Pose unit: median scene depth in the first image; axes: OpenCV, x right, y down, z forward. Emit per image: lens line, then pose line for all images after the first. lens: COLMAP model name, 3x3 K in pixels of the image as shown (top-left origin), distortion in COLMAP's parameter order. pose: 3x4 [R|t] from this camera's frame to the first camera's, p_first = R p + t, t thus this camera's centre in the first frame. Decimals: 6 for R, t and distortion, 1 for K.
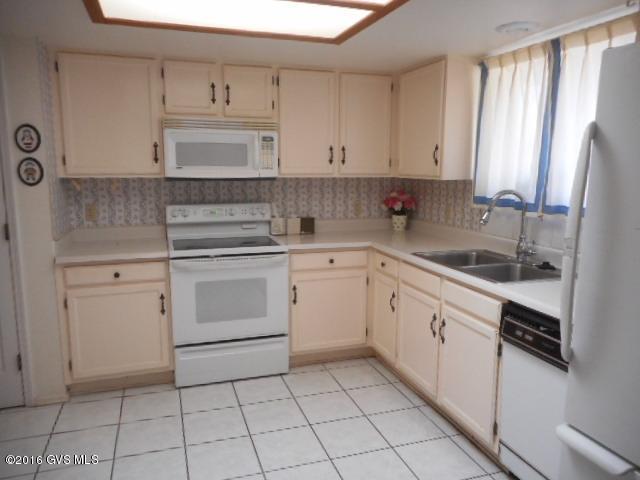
lens RADIAL K [[479.8, 0, 320.0], [0, 479.8, 240.0], [0, 0, 1]] dist [0.001885, 0.002112]
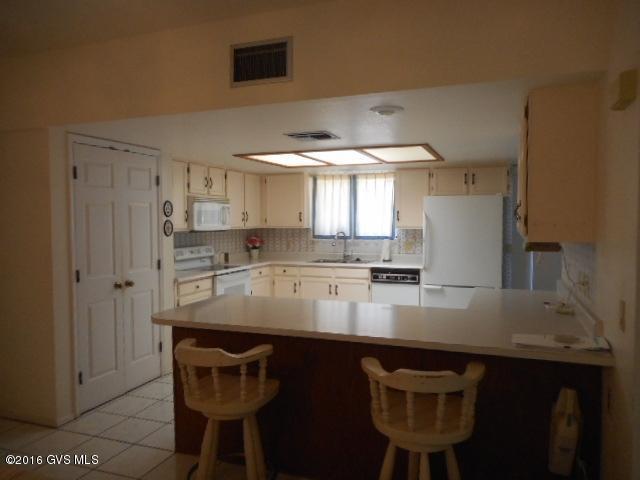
lens RADIAL K [[479.8, 0, 320.0], [0, 479.8, 240.0], [0, 0, 1]] dist [0.001885, 0.002112]
pose [[0.644310, -0.041268, 0.763650, -1.335015], [0.128131, 0.990254, -0.054593, 0.052163], [-0.753954, 0.133022, 0.643318, -0.418974]]
